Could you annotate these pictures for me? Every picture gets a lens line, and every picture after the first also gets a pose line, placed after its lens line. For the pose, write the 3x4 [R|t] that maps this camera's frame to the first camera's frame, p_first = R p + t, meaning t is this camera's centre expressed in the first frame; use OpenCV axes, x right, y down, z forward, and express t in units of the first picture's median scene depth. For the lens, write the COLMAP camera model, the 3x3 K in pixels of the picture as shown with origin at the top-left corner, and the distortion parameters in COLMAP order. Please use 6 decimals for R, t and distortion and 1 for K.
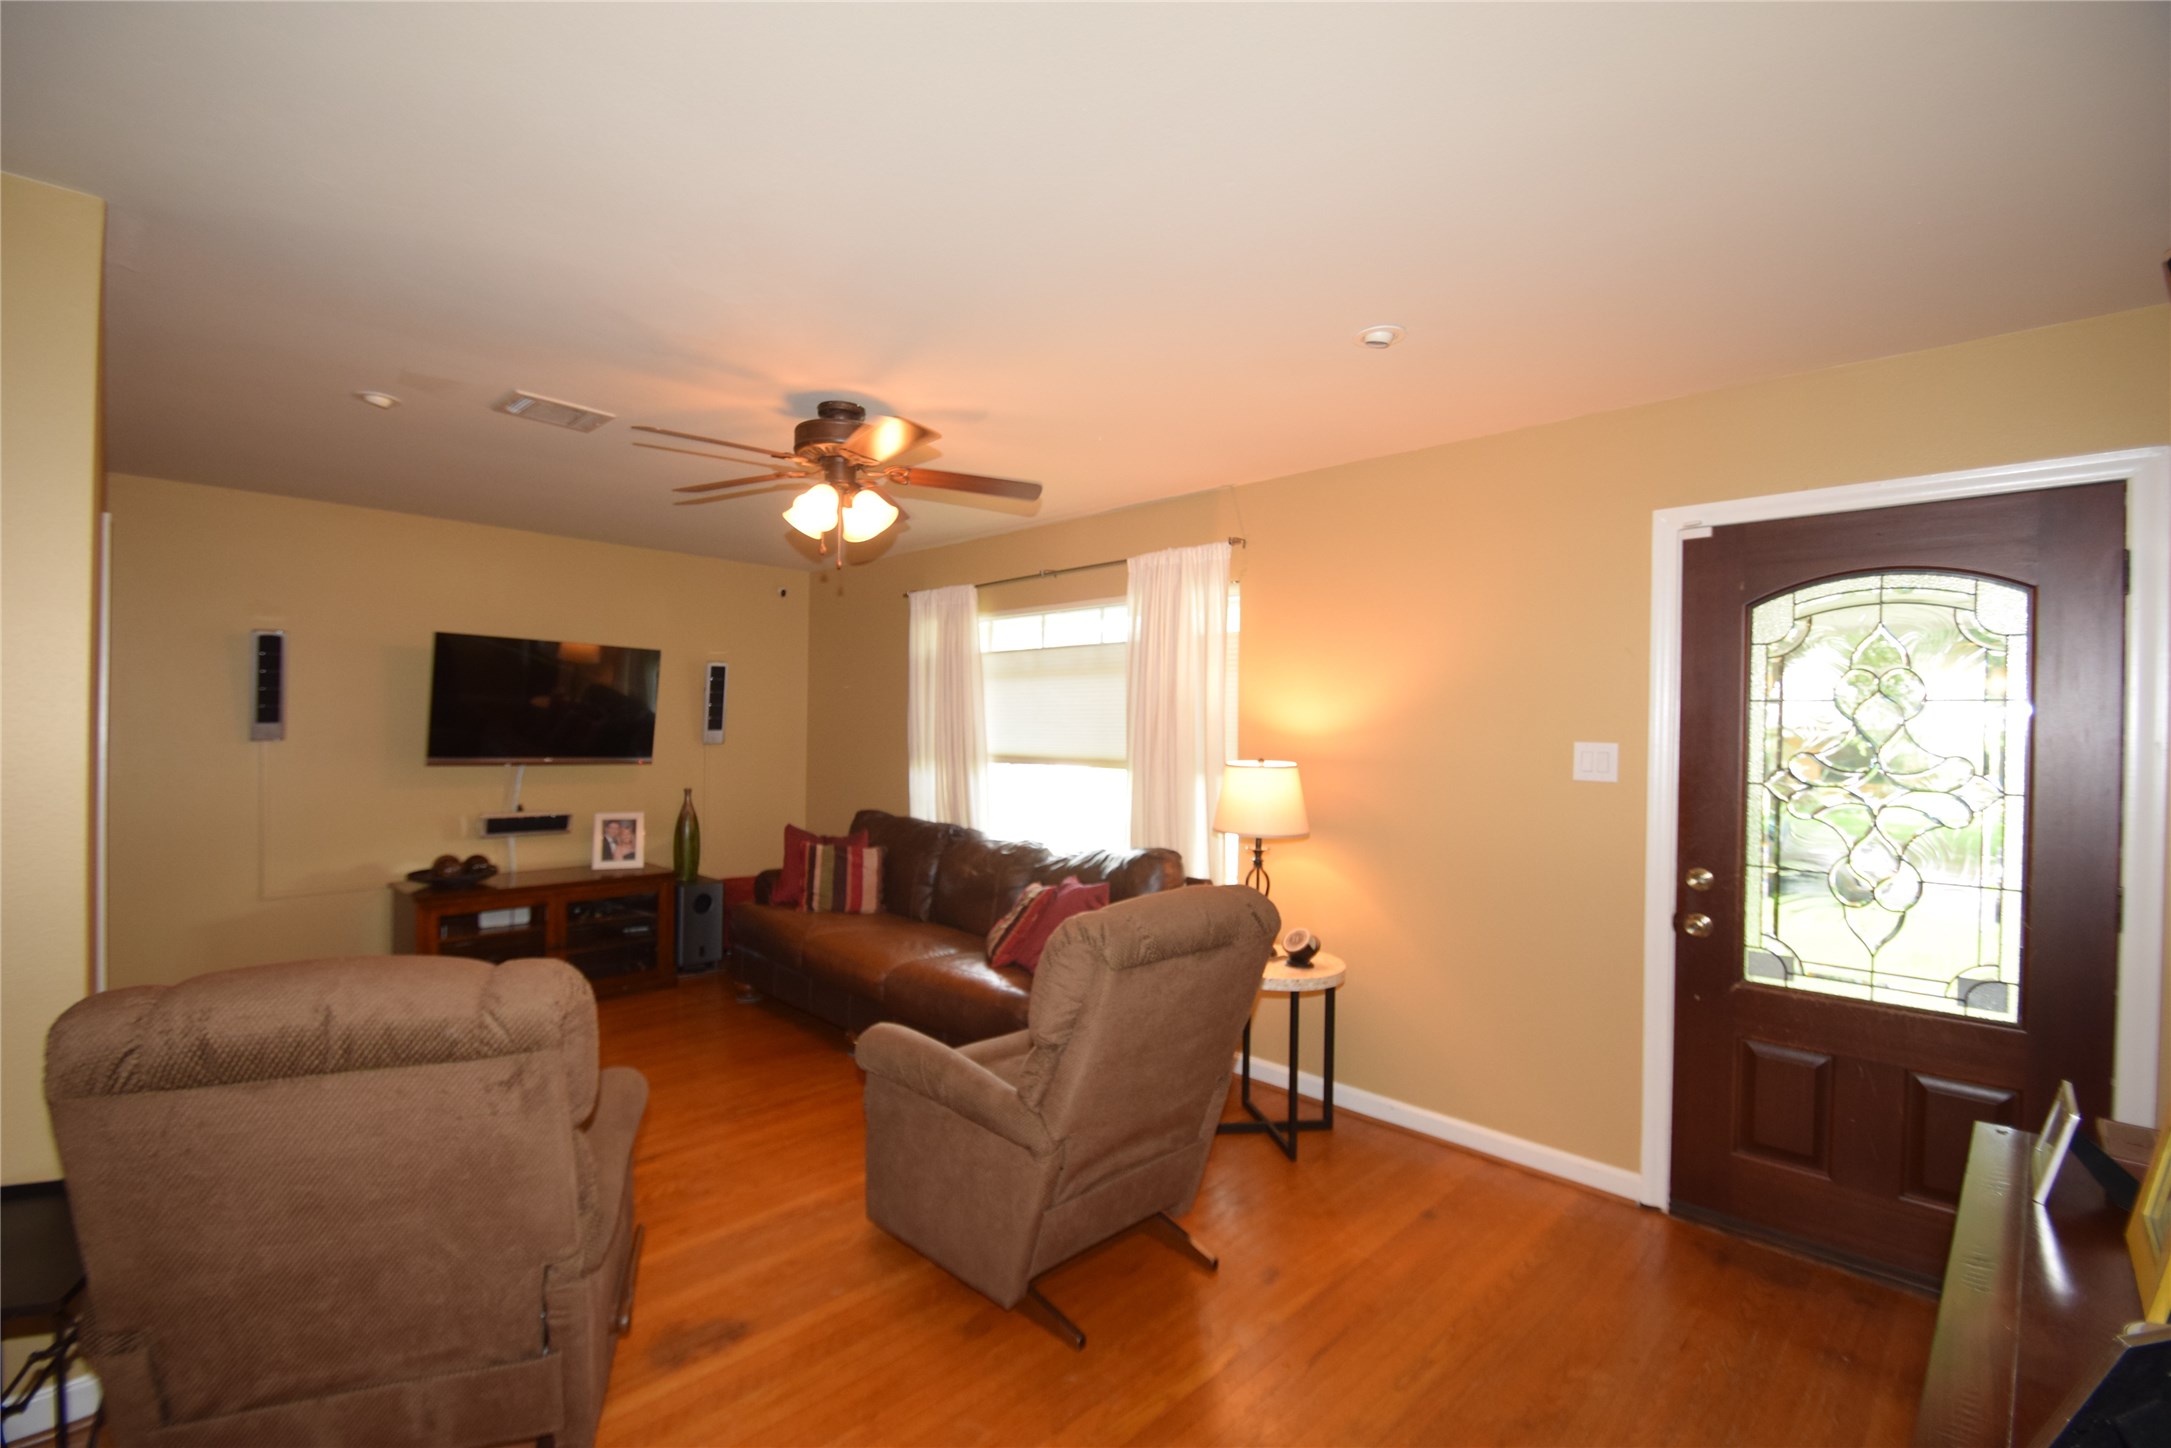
lens RADIAL K [[948.6, 0, 1059.0], [0, 948.6, 732.3], [0, 0, 1]] dist [0.007344, -0.008536]
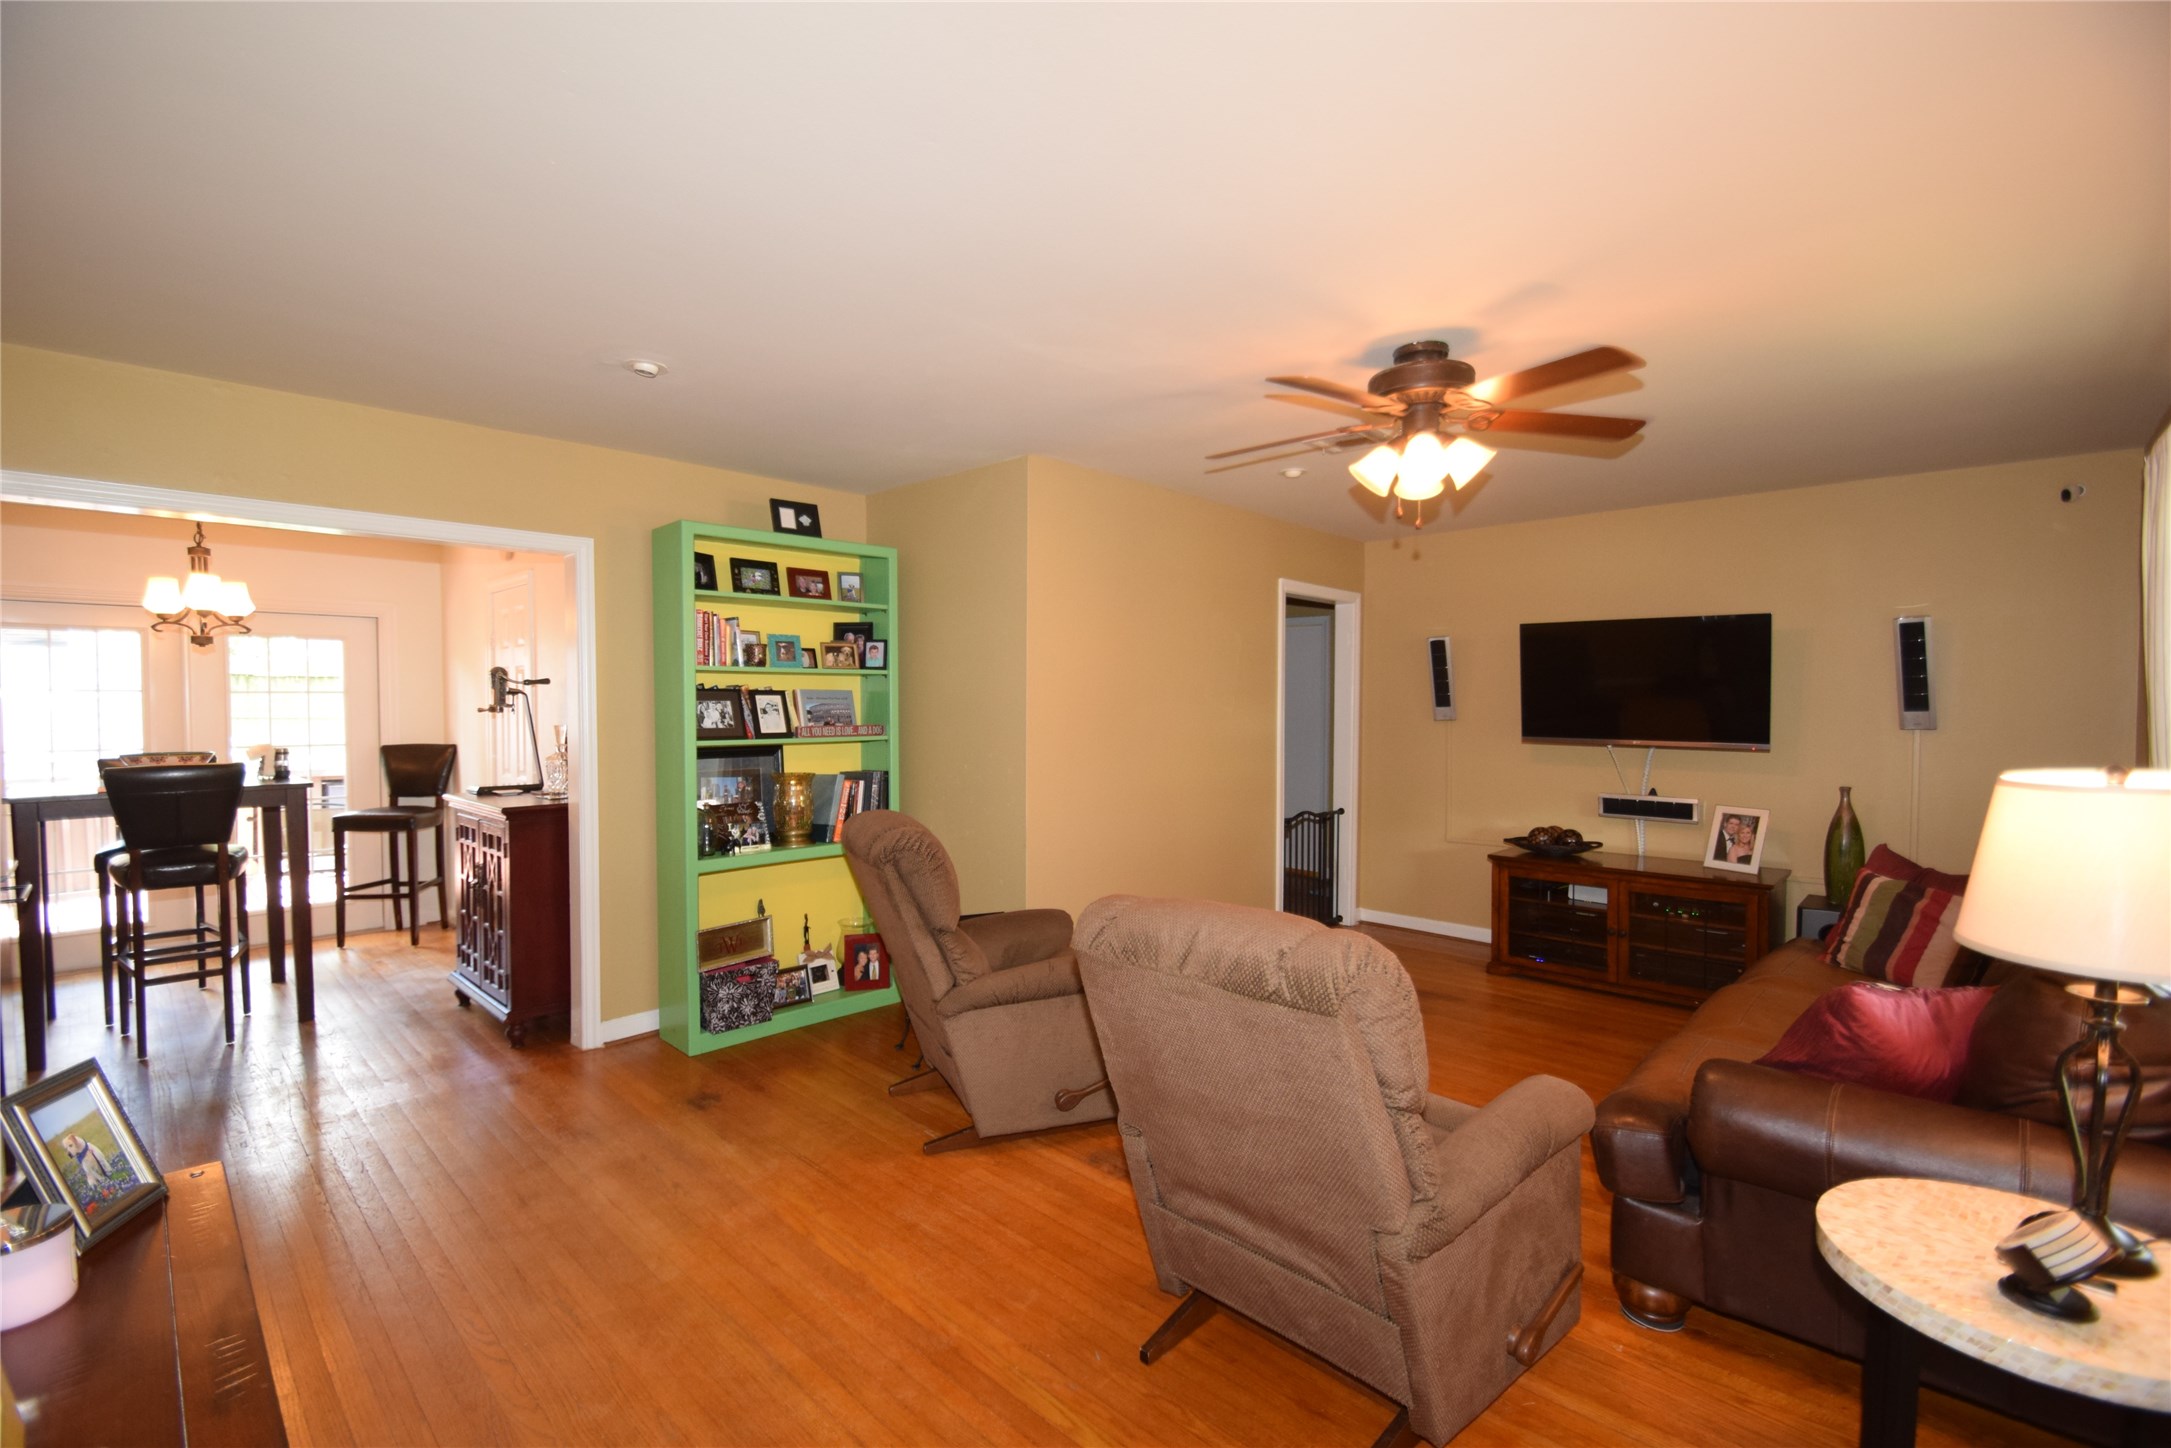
lens RADIAL K [[948.6, 0, 1059.0], [0, 948.6, 732.3], [0, 0, 1]] dist [0.007344, -0.008536]
pose [[0.015201, 0.013840, -0.999789, 0.415473], [-0.004302, 0.999896, 0.013776, 0.008148], [0.999875, 0.004092, 0.015259, 0.395679]]
